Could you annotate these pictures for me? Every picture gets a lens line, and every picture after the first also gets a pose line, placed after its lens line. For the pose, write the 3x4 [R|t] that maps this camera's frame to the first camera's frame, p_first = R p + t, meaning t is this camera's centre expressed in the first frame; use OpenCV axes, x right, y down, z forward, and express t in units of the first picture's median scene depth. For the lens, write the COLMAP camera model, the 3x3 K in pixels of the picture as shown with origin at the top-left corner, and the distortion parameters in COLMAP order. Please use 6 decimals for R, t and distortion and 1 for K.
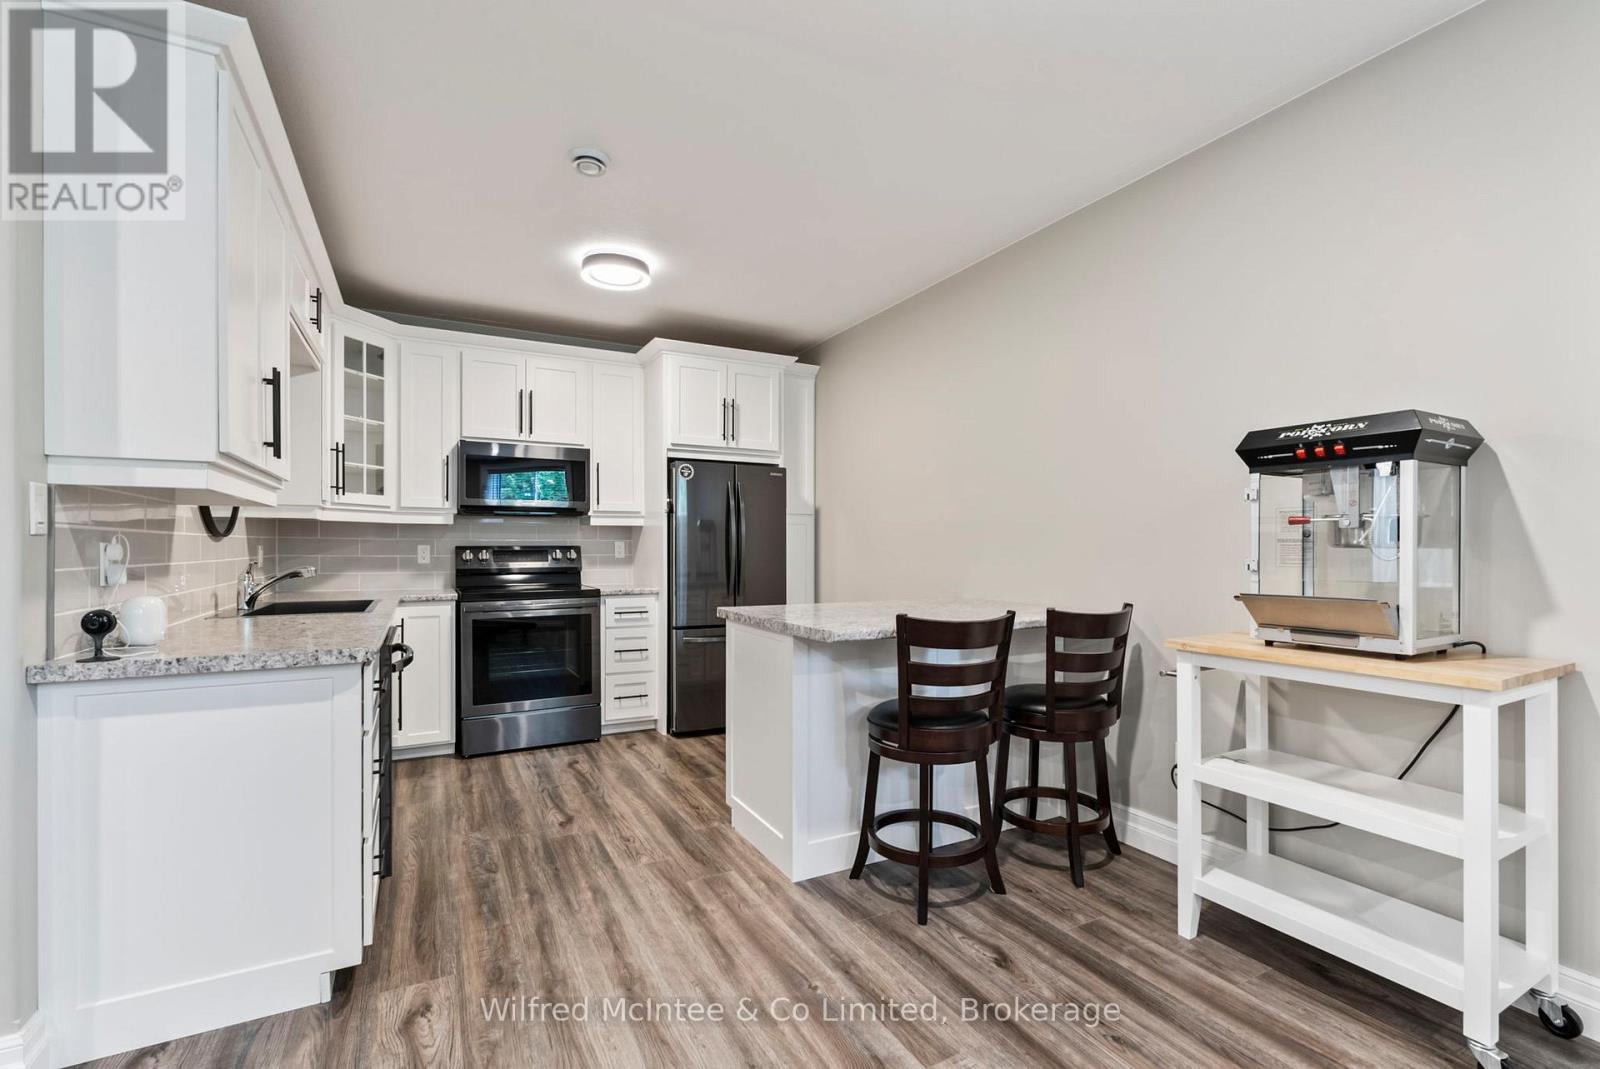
lens RADIAL K [[690.1, 0, 808.6], [0, 690.1, 545.7], [0, 0, 1]] dist [-0.000913, -0.000089]
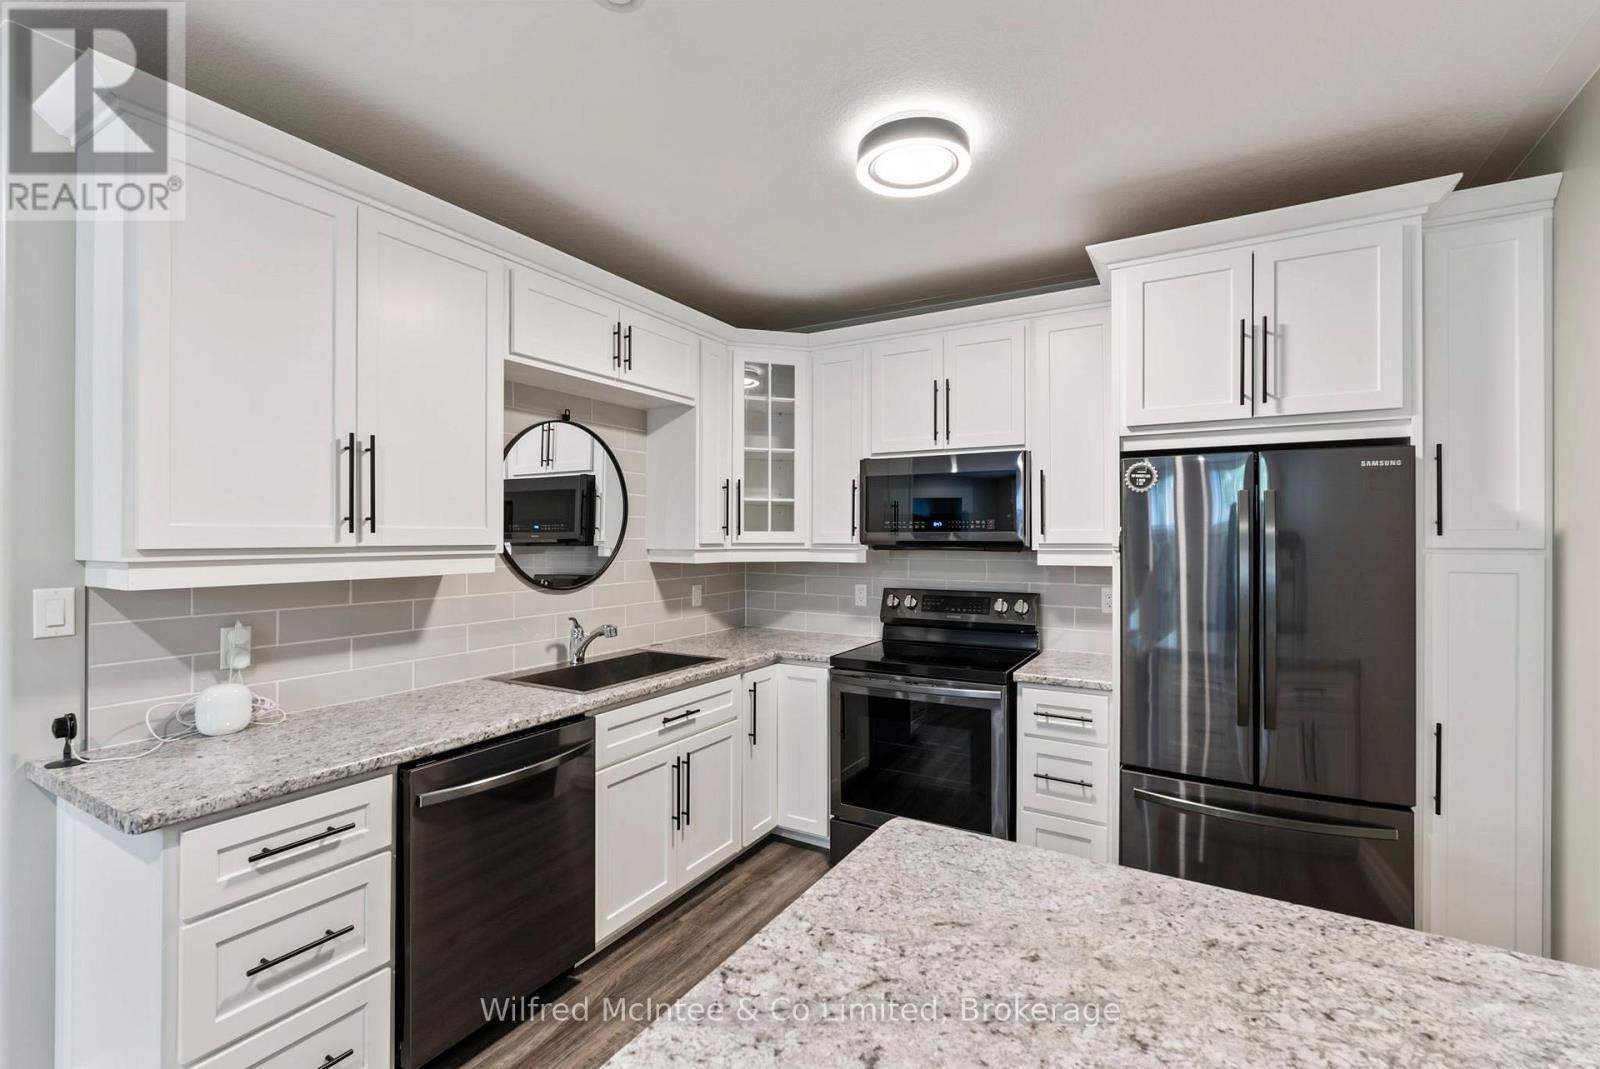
lens RADIAL K [[716.6, 0, 800.0], [0, 716.6, 534.5], [0, 0, 1]] dist [-0.000796, -0.000216]
pose [[0.523008, -0.002123, -0.852325, 0.155428], [-0.001321, 0.999994, -0.003302, -0.059615], [0.852327, 0.002853, 0.523001, 0.478590]]
